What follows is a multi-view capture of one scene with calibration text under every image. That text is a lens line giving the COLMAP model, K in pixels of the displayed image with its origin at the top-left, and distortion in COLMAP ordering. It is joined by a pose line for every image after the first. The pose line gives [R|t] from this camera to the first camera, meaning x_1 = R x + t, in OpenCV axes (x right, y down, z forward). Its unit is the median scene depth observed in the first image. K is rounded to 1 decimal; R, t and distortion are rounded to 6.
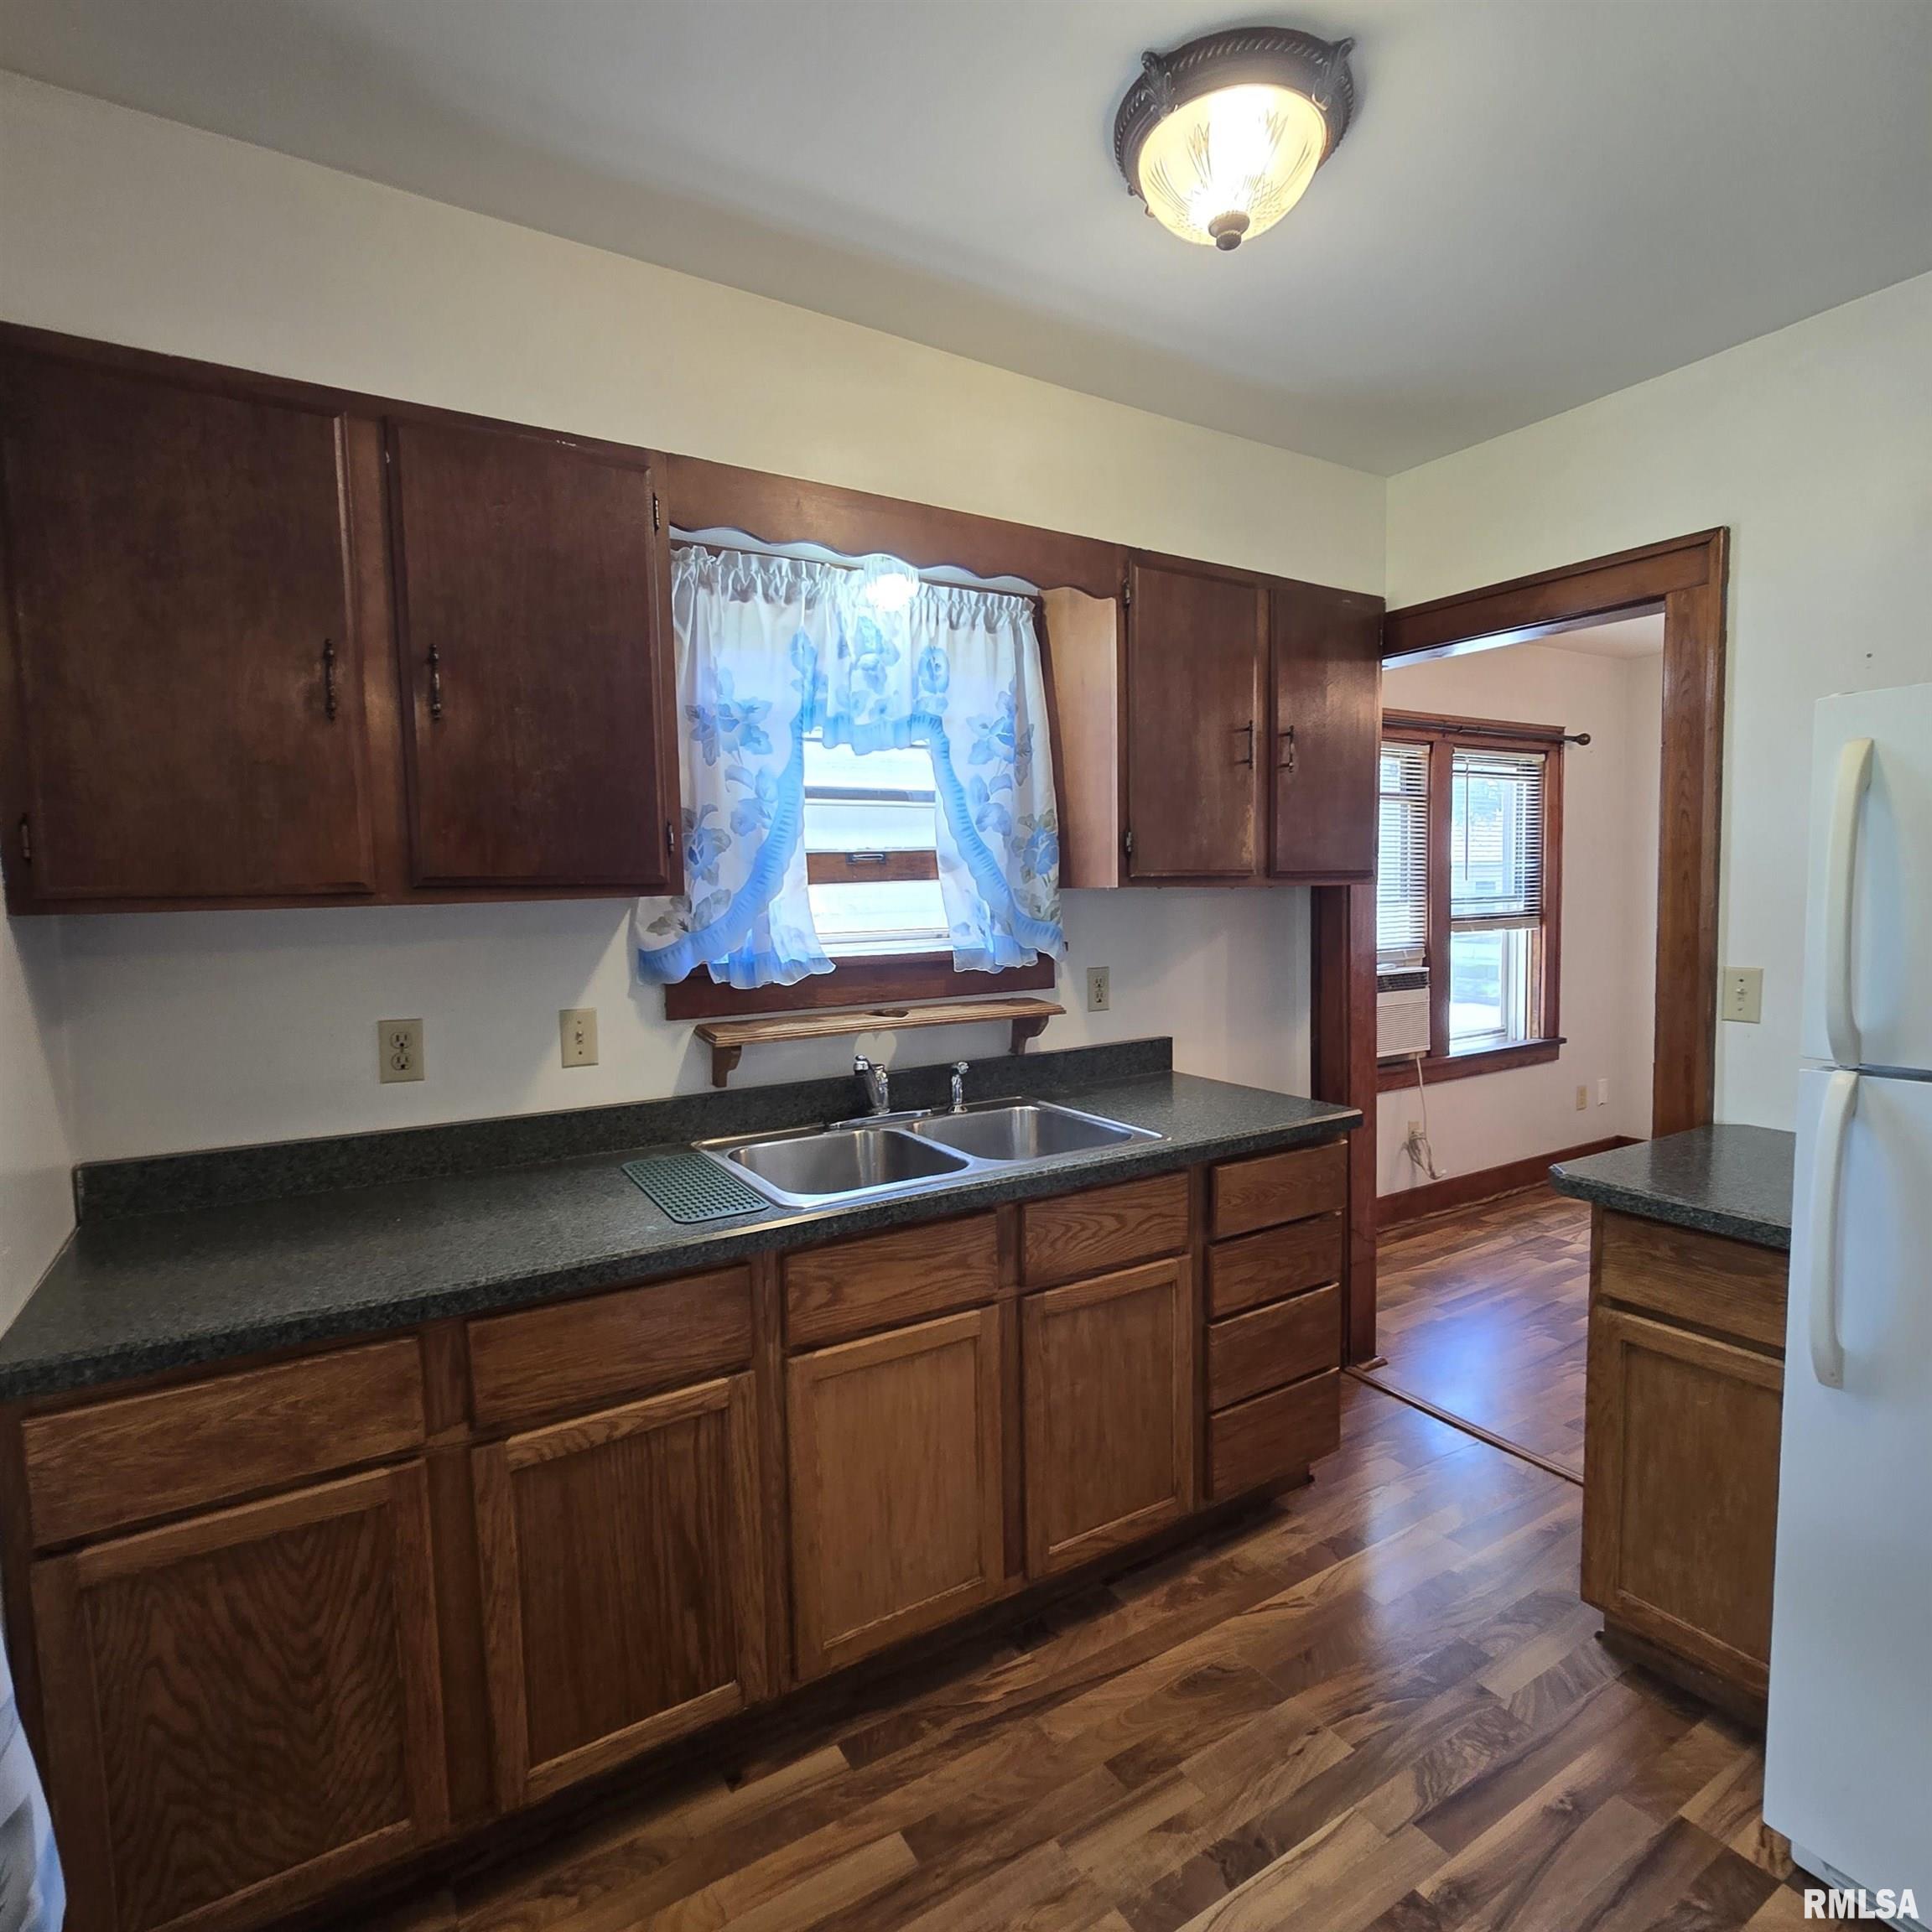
lens RADIAL K [[1051.8, 0, 962.5], [0, 1051.8, 978.4], [0, 0, 1]] dist [0.000857, -0.002454]
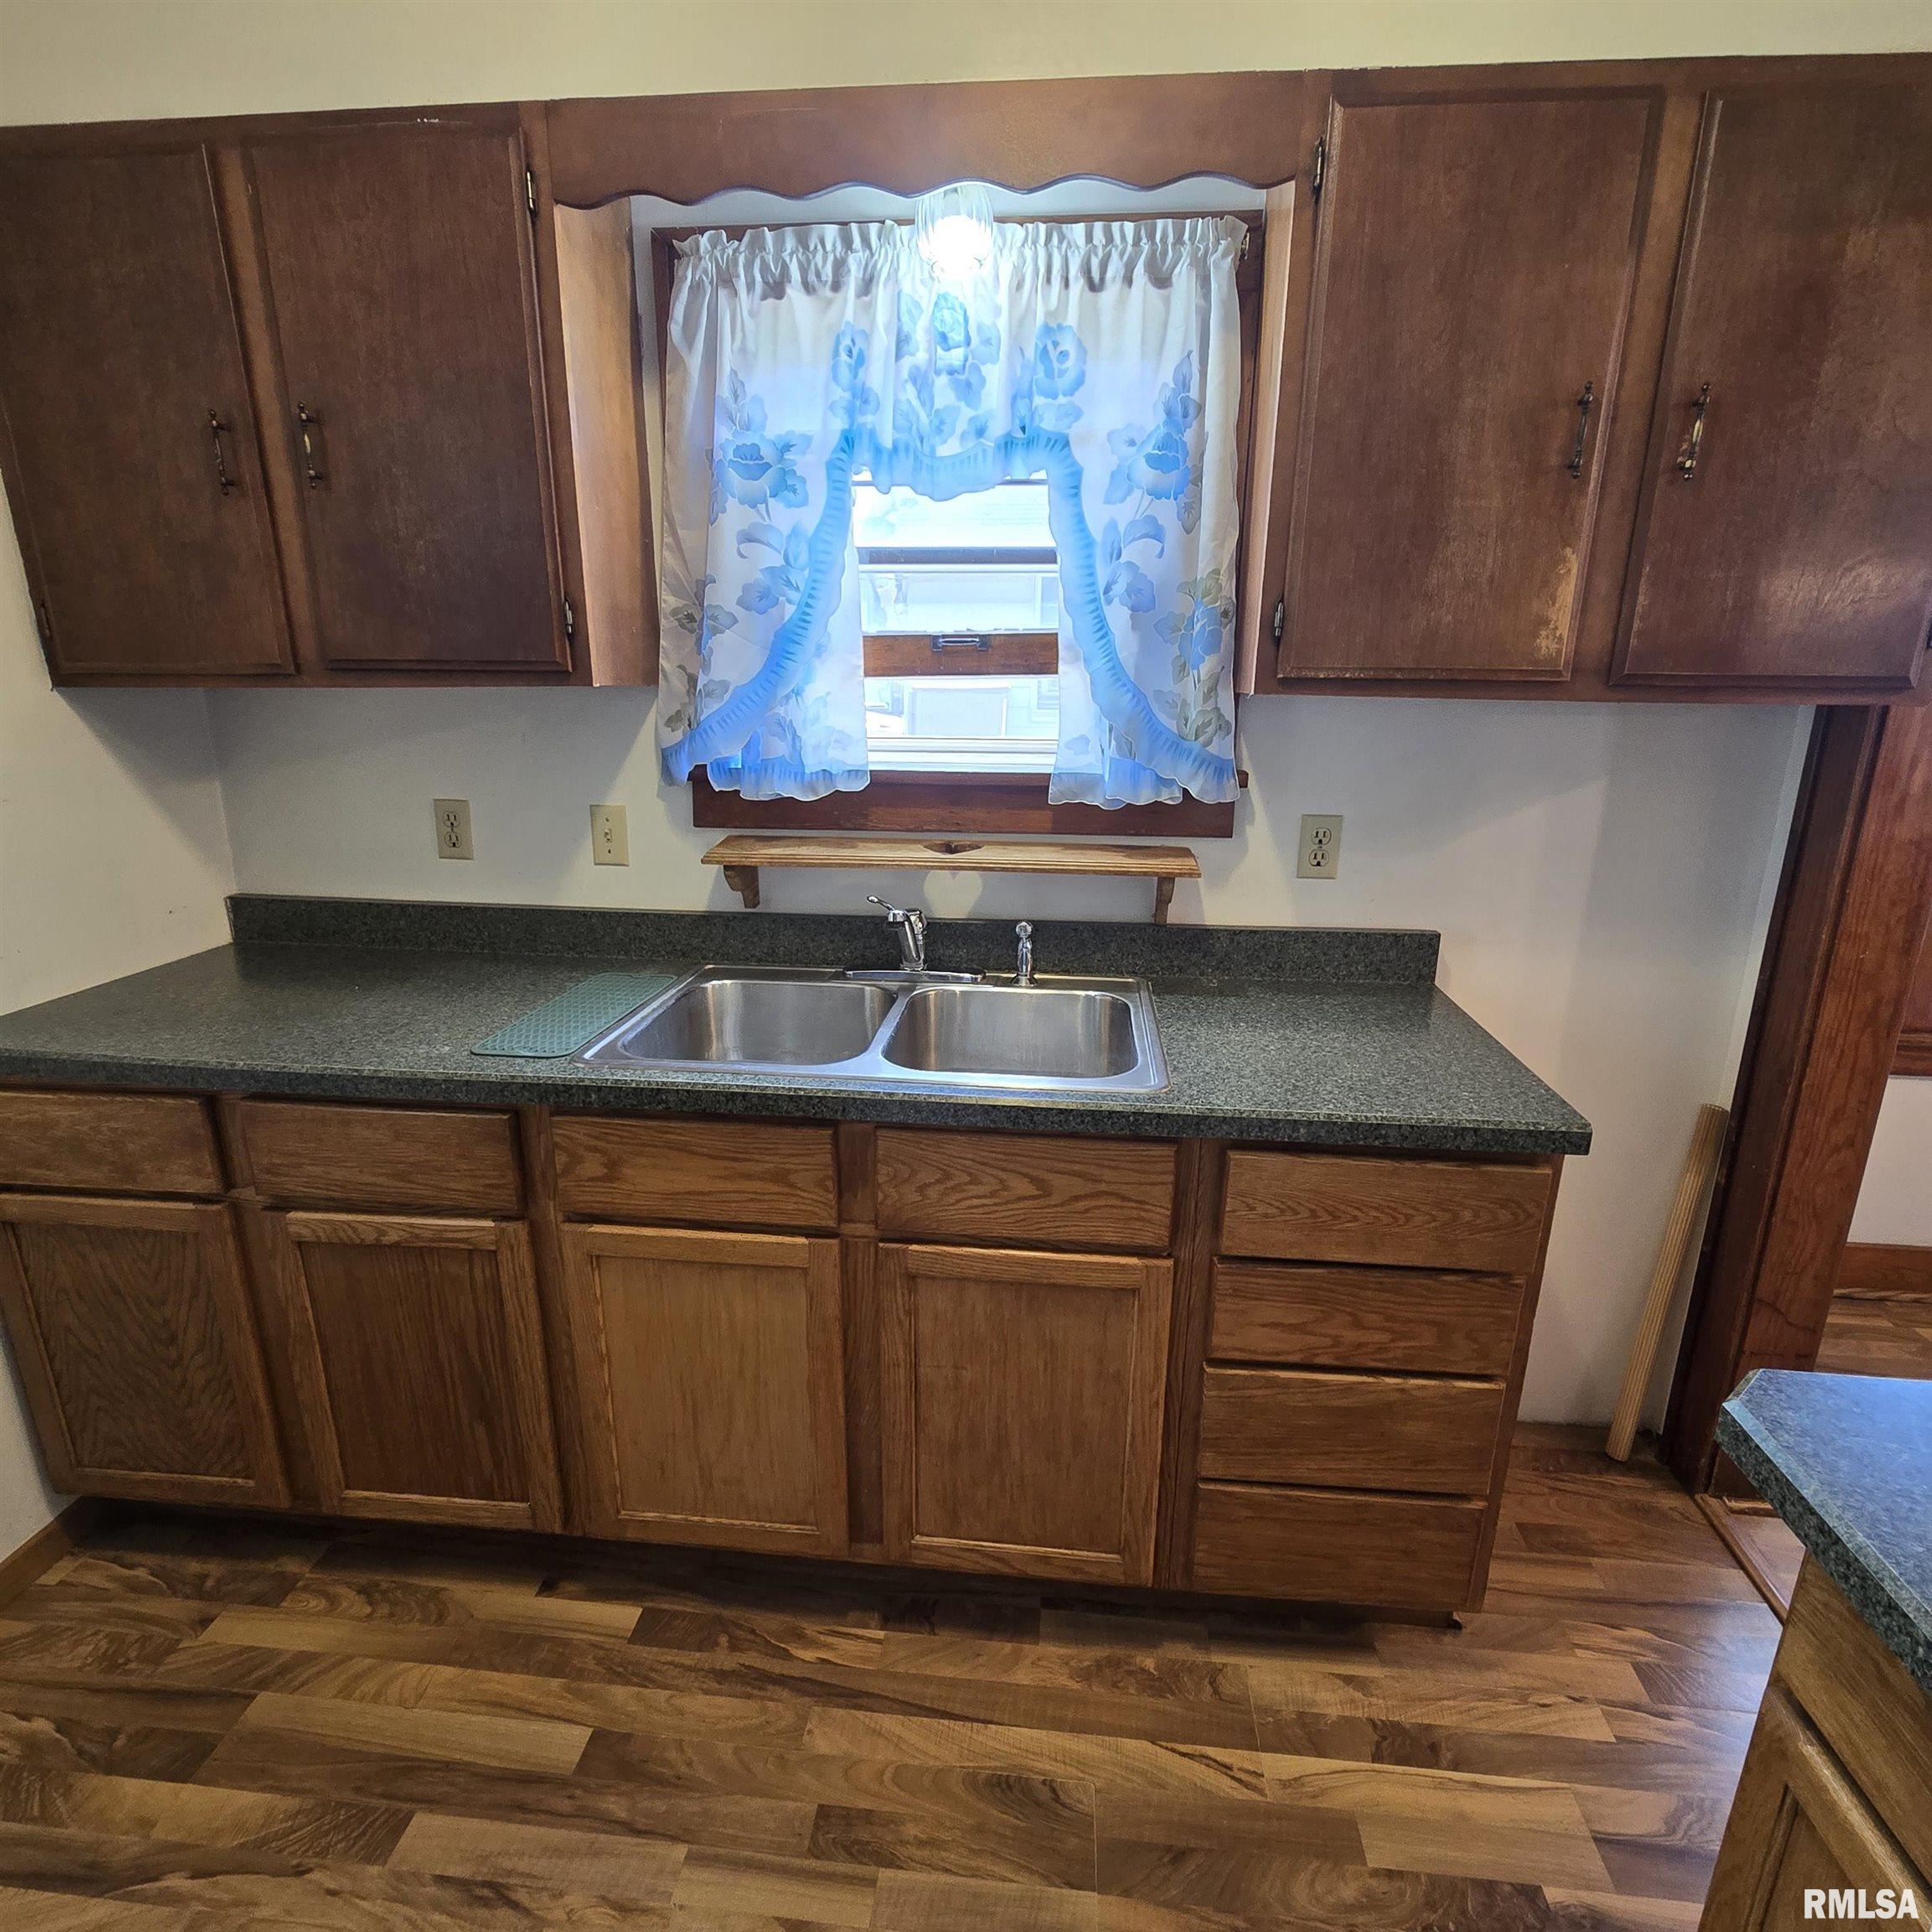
lens RADIAL K [[1051.8, 0, 962.5], [0, 1051.8, 978.4], [0, 0, 1]] dist [0.000857, -0.002454]
pose [[0.797545, 0.192045, -0.571875, 0.446234], [-0.075467, 0.972289, 0.221265, -0.051163], [0.598521, -0.133311, 0.789938, 0.400506]]
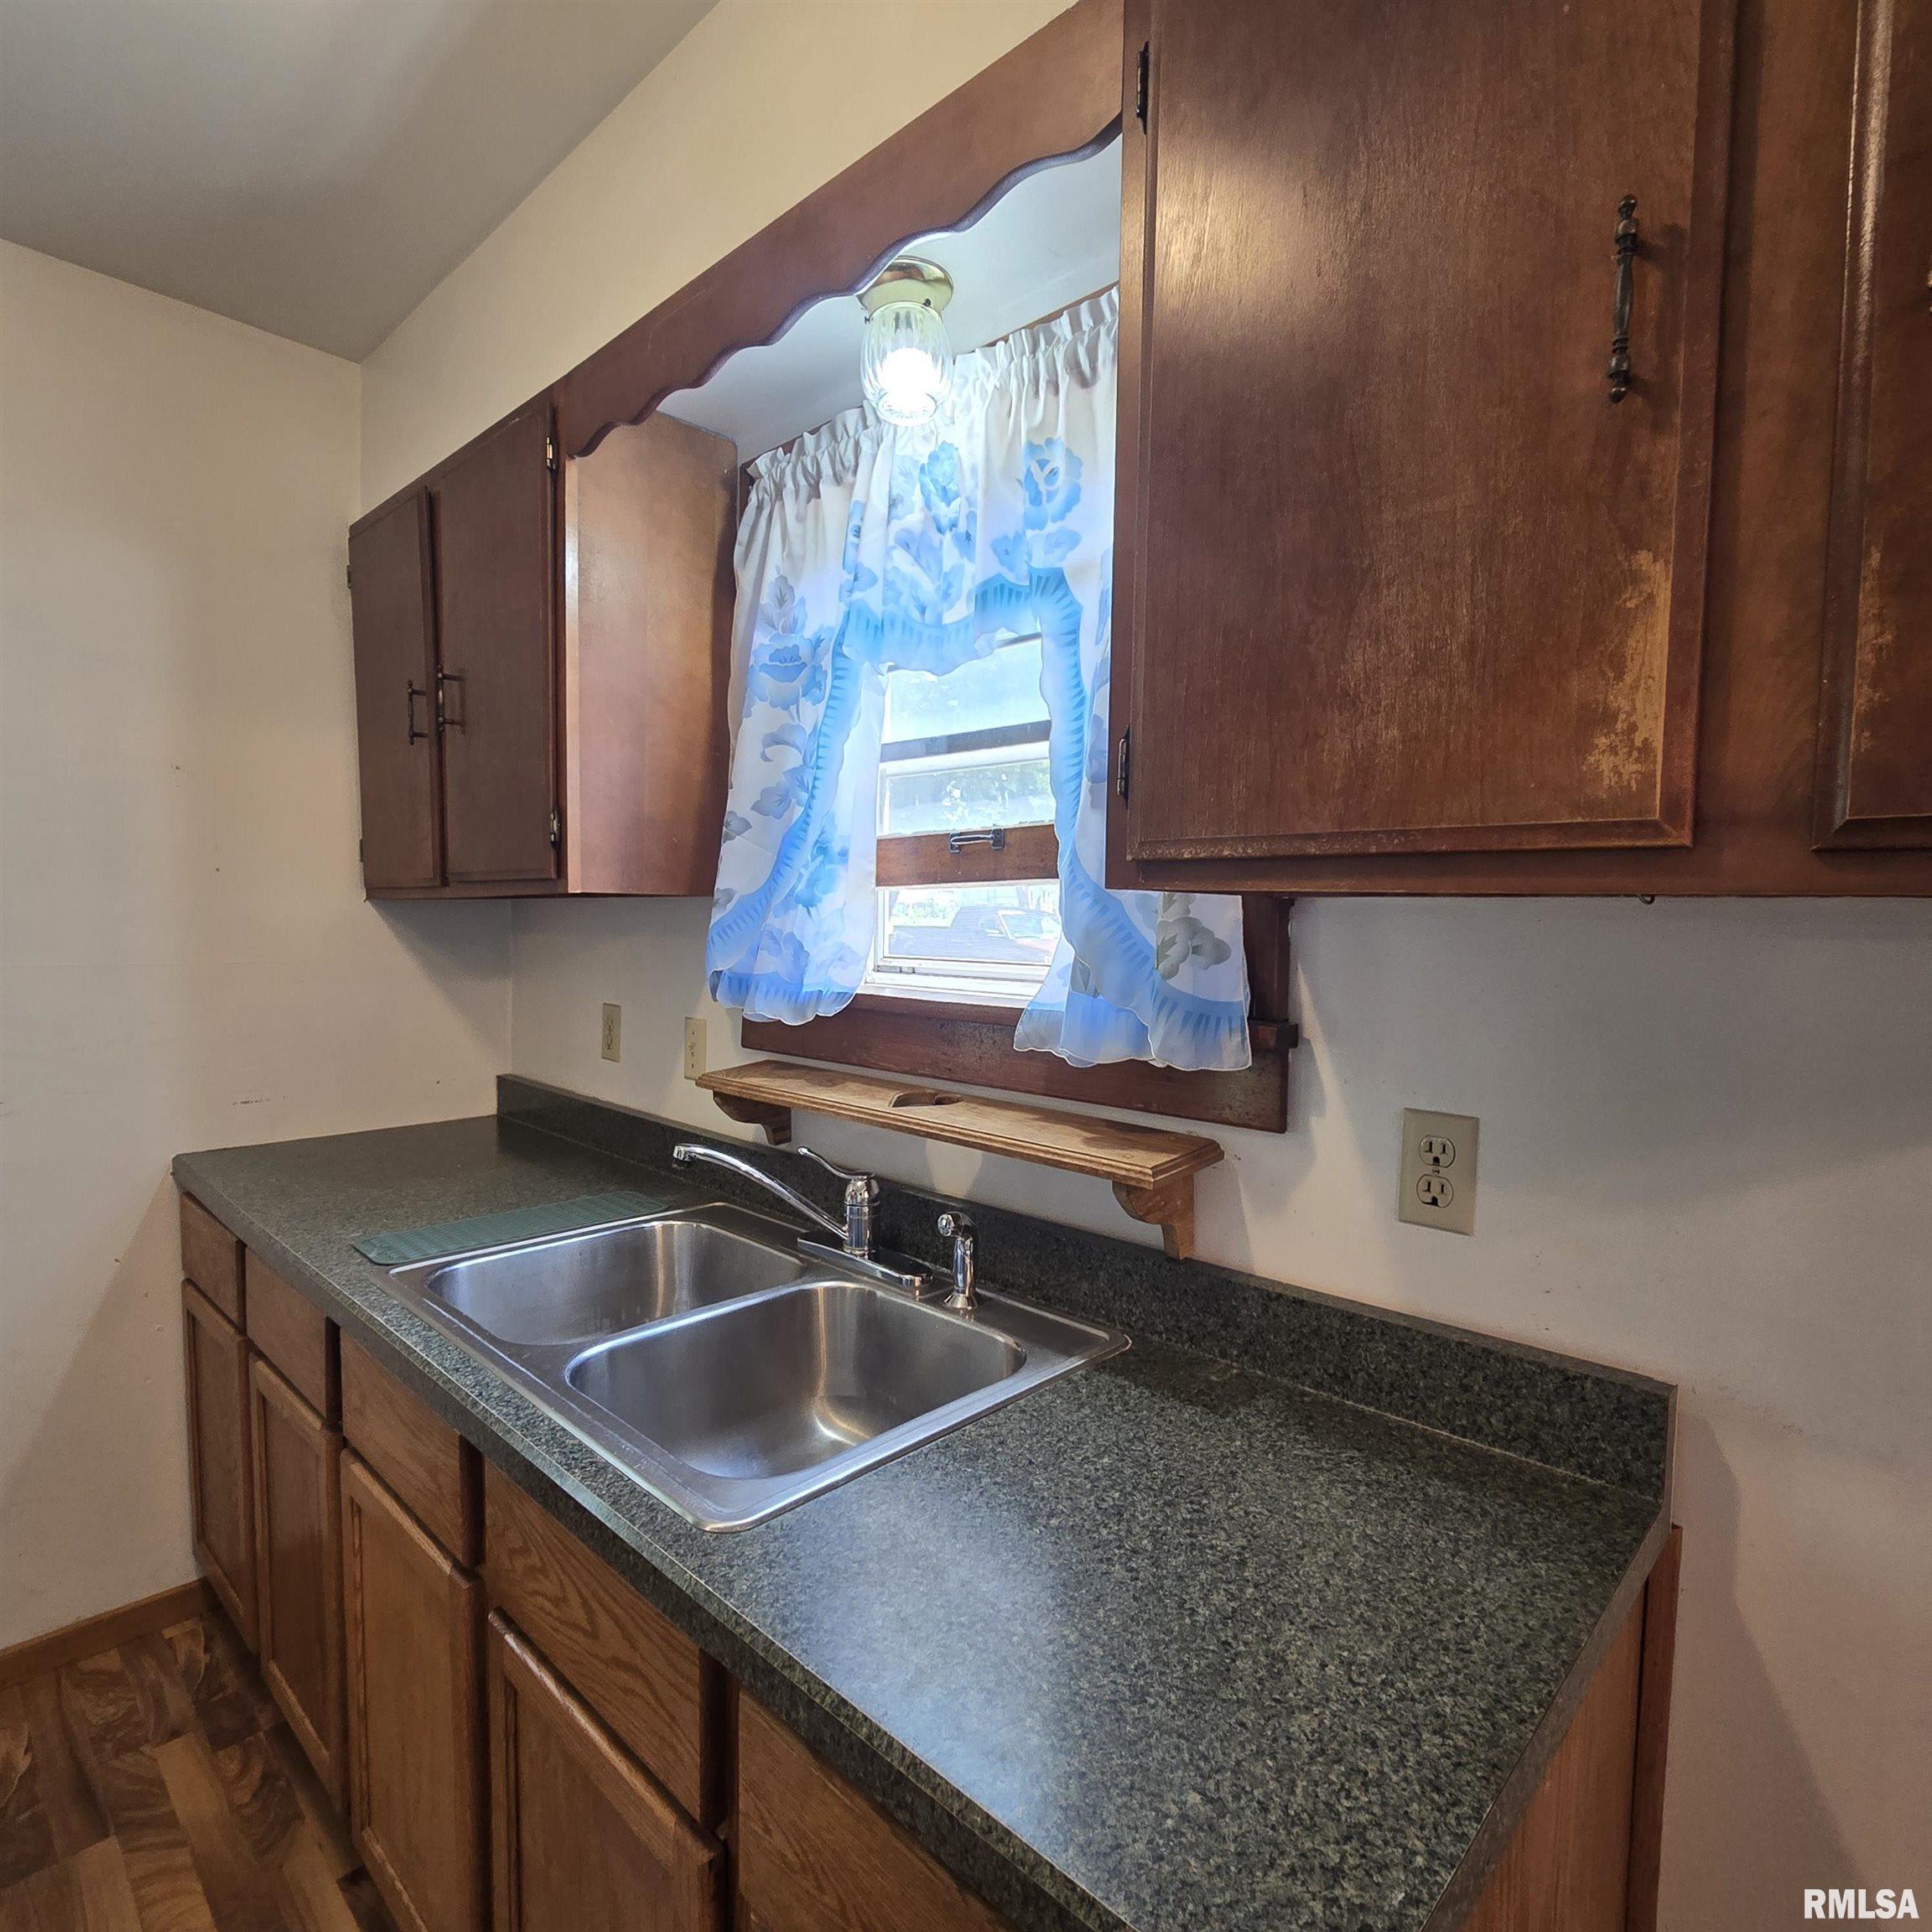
lens RADIAL K [[1058.7, 0, 973.1], [0, 1058.7, 985.7], [0, 0, 1]] dist [-0.002616, -0.000997]
pose [[0.261495, 0.086276, -0.961341, 0.560127], [-0.102106, 0.992881, 0.061333, -0.077294], [0.959789, 0.082120, 0.268443, 0.939083]]
